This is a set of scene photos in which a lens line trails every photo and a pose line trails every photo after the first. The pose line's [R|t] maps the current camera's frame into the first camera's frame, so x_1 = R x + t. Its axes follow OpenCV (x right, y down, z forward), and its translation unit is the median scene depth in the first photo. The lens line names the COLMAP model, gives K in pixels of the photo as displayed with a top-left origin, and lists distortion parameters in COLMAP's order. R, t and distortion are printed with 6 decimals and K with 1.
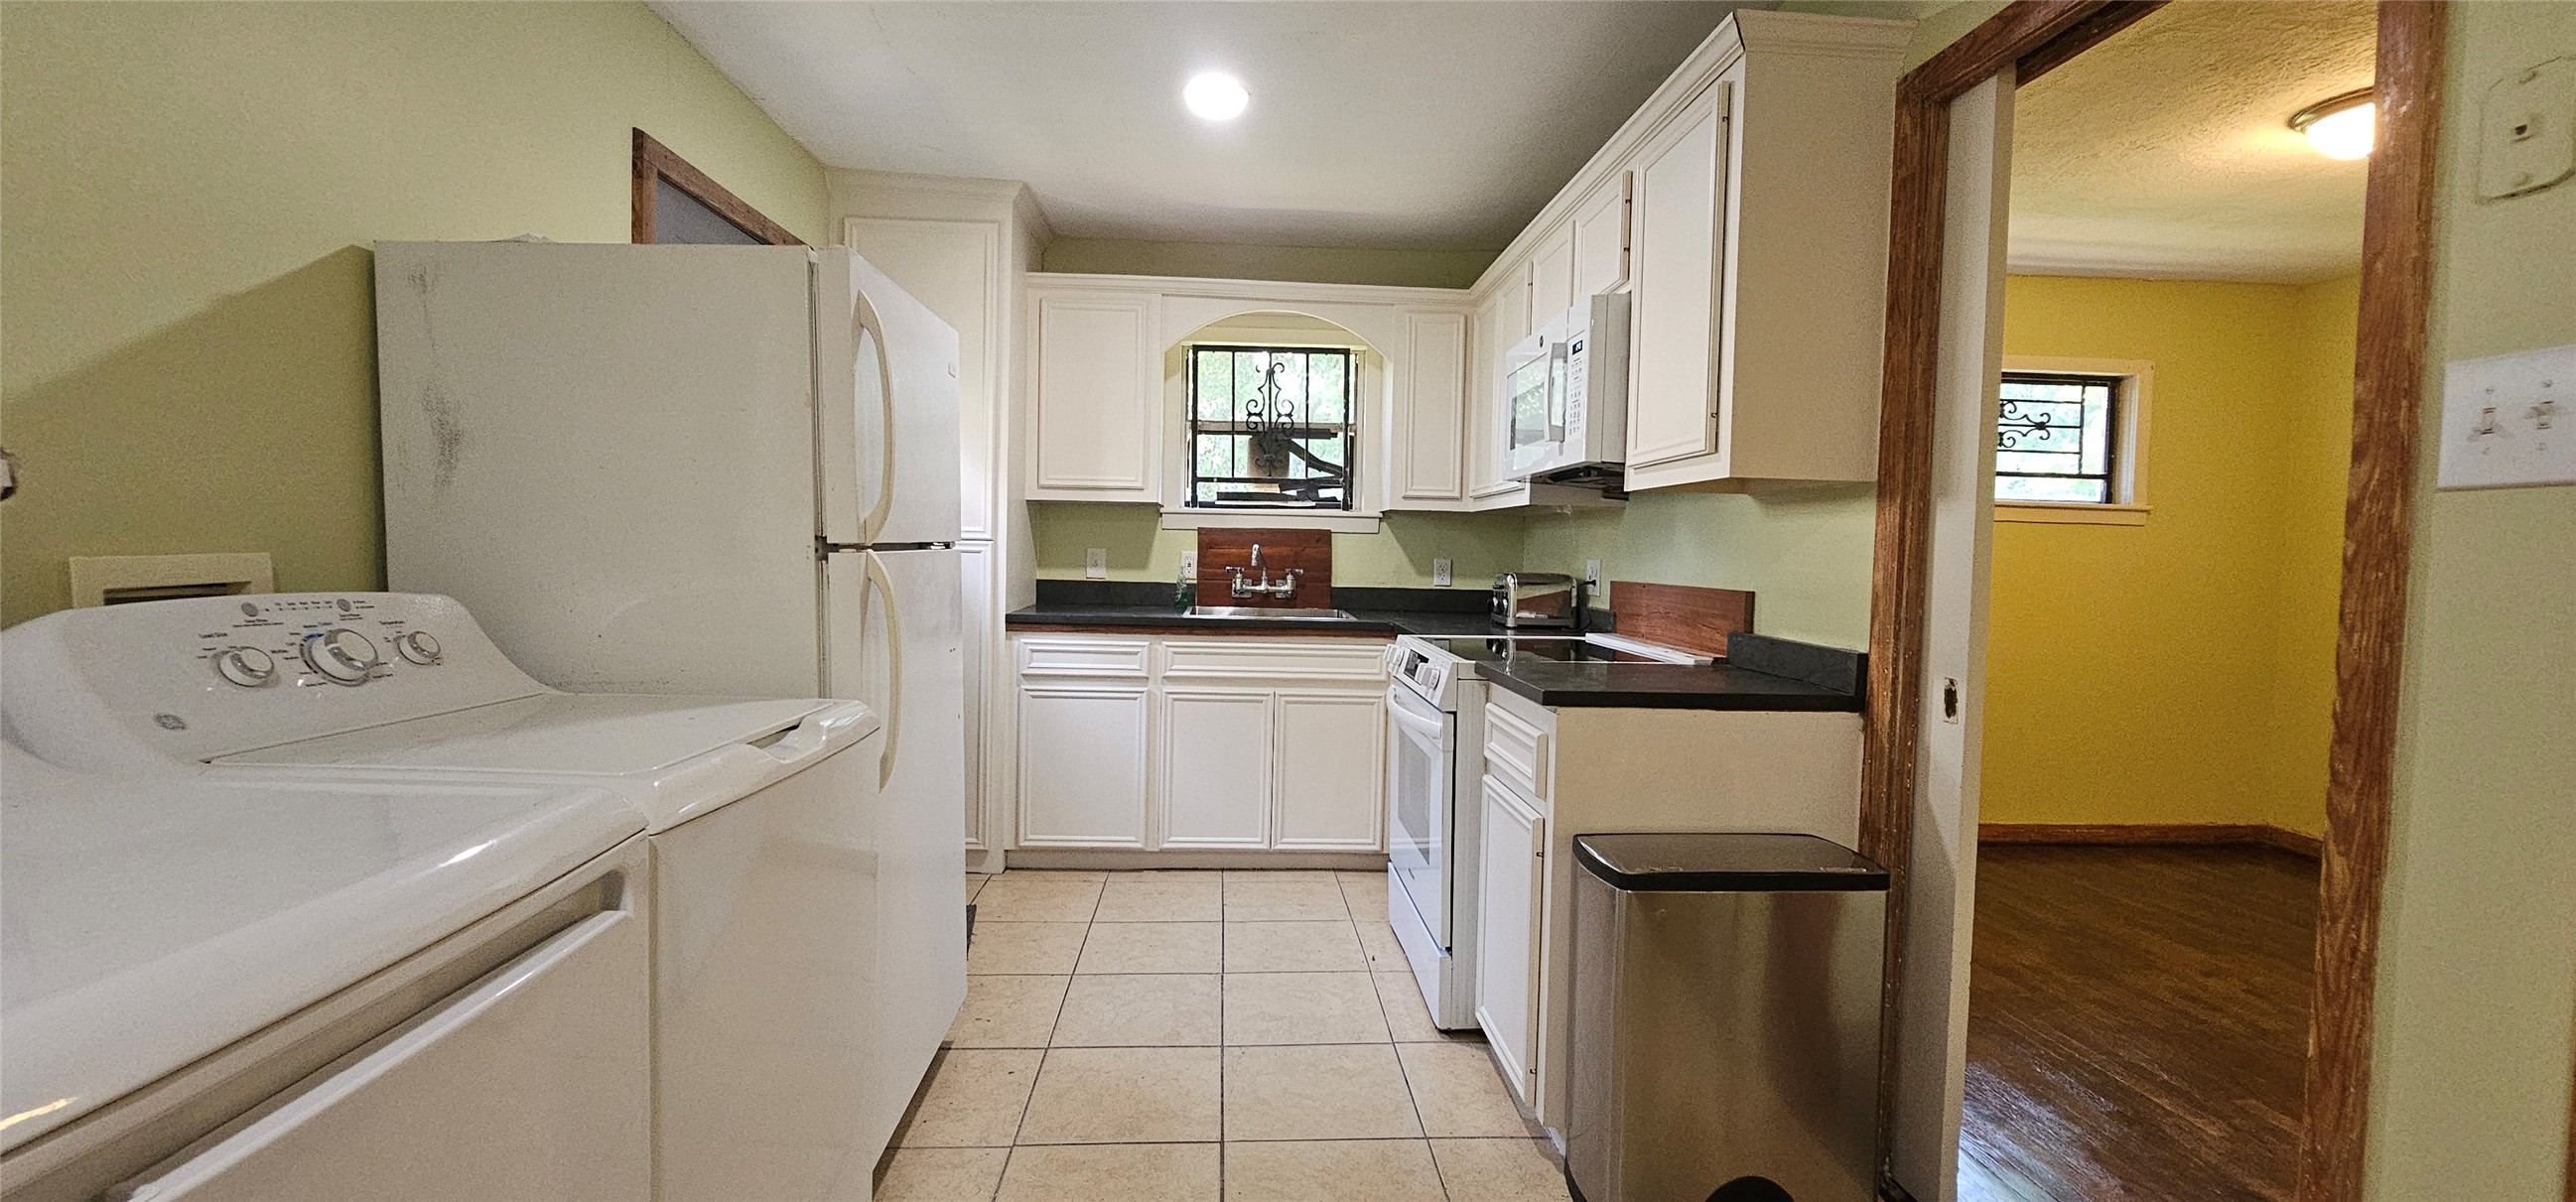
lens RADIAL K [[1088.3, 0, 1284.3], [0, 1088.3, 607.7], [0, 0, 1]] dist [-0.011336, -0.000178]
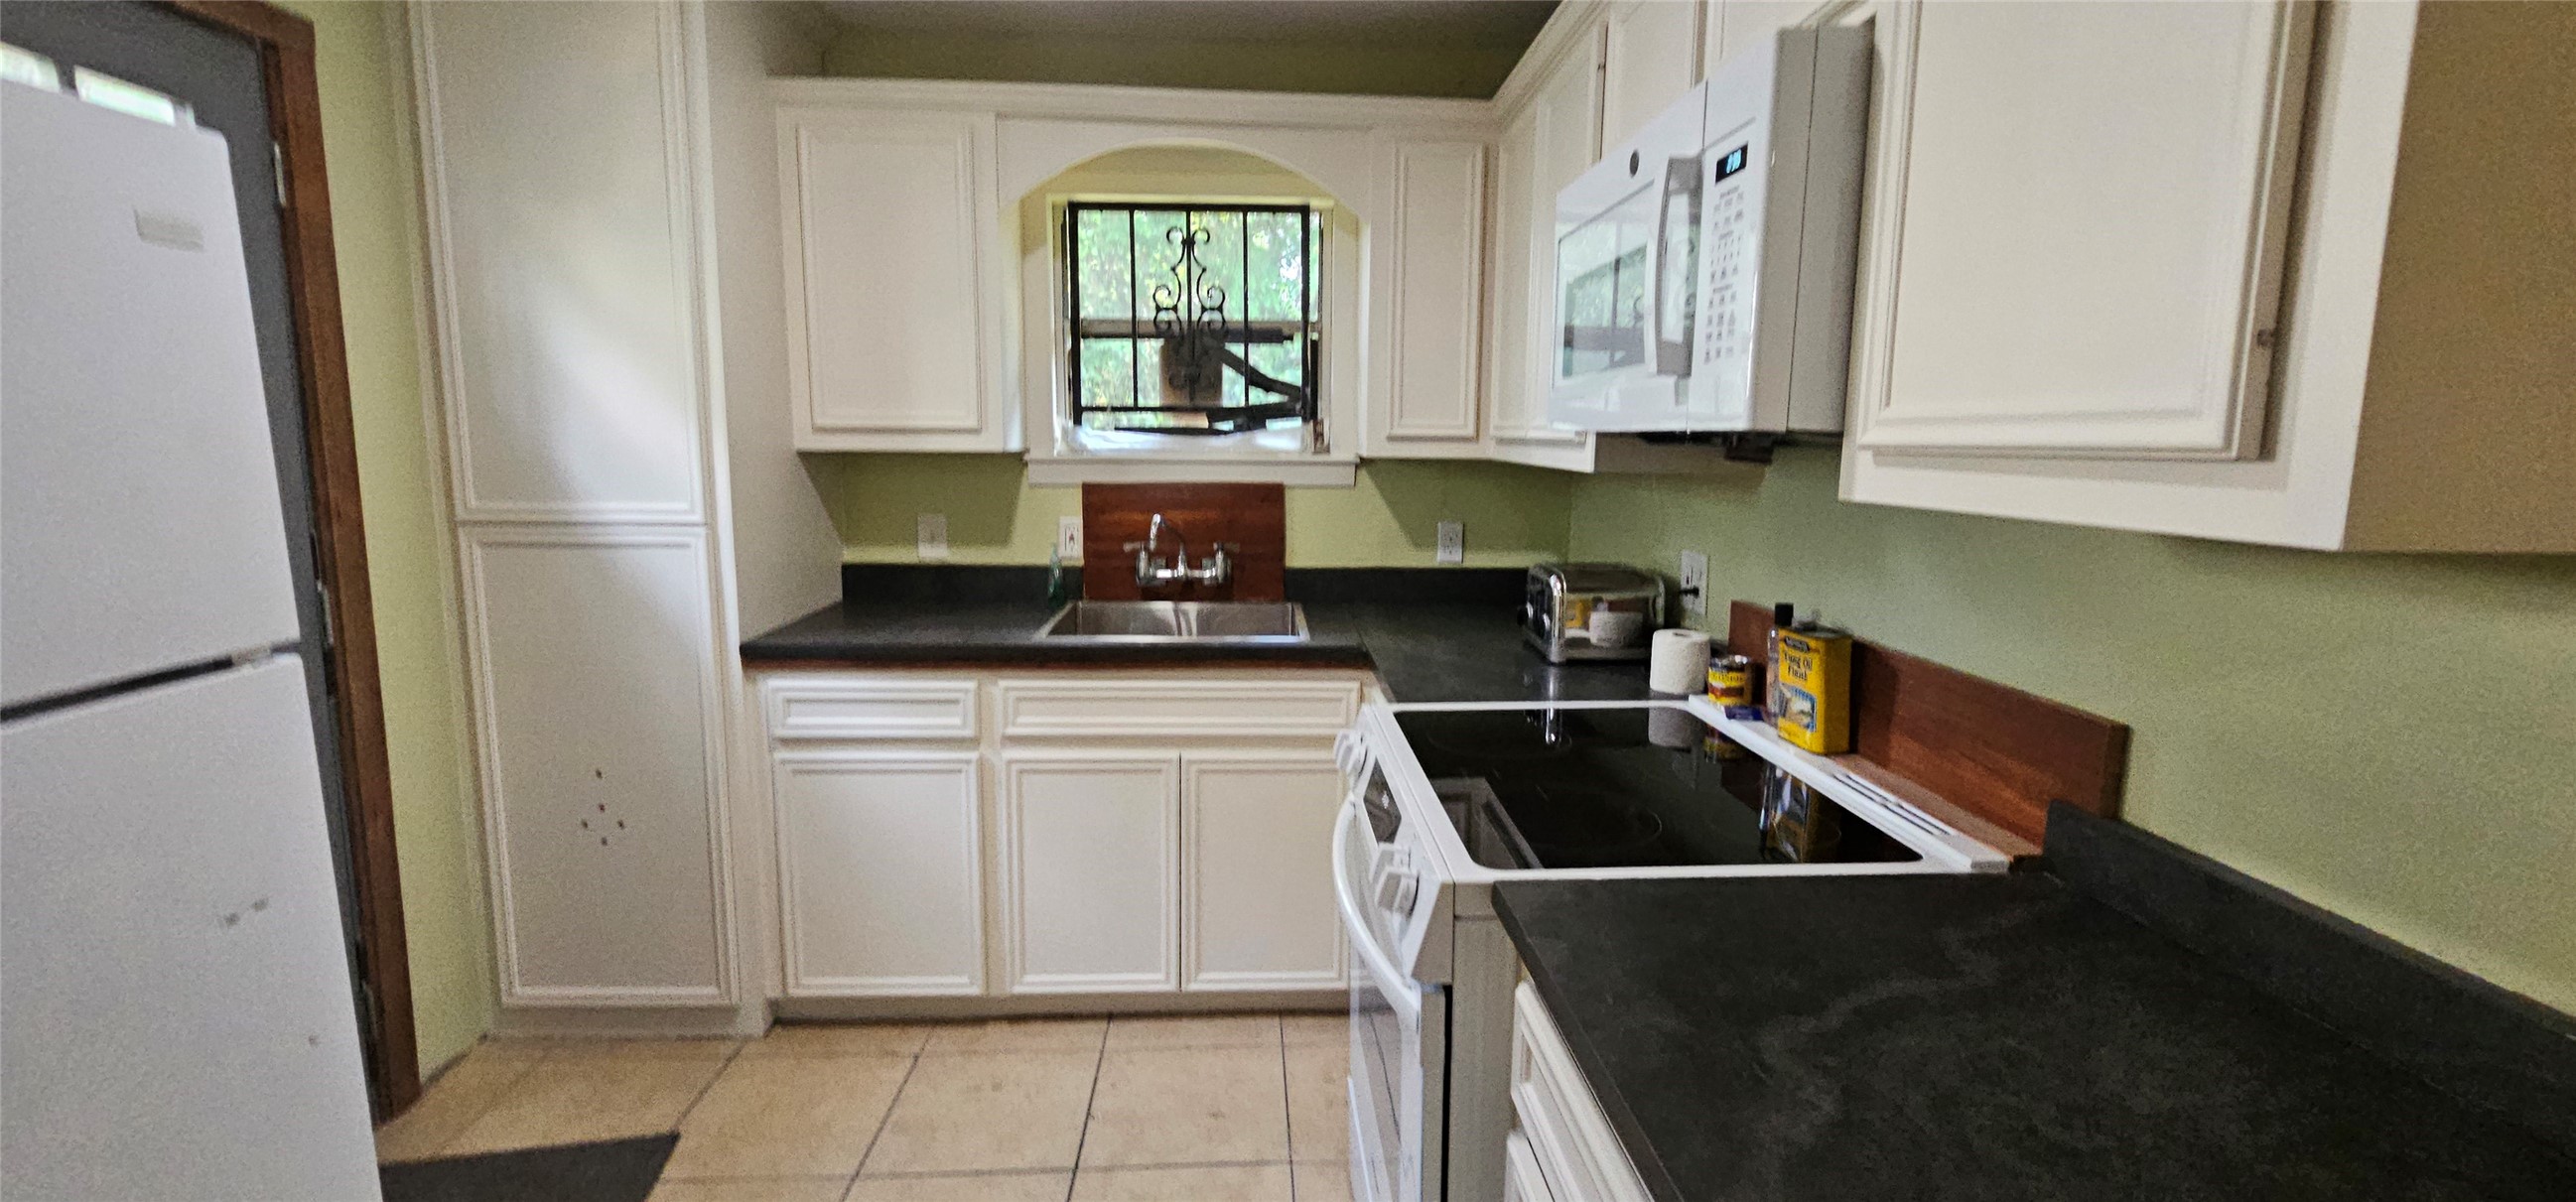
lens RADIAL K [[1088.3, 0, 1296.5], [0, 1088.3, 588.4], [0, 0, 1]] dist [-0.011336, -0.000178]
pose [[0.999899, -0.007280, -0.012189, 0.061626], [0.008314, 0.996176, 0.086970, -0.068103], [0.011509, -0.087063, 0.996136, 0.344220]]
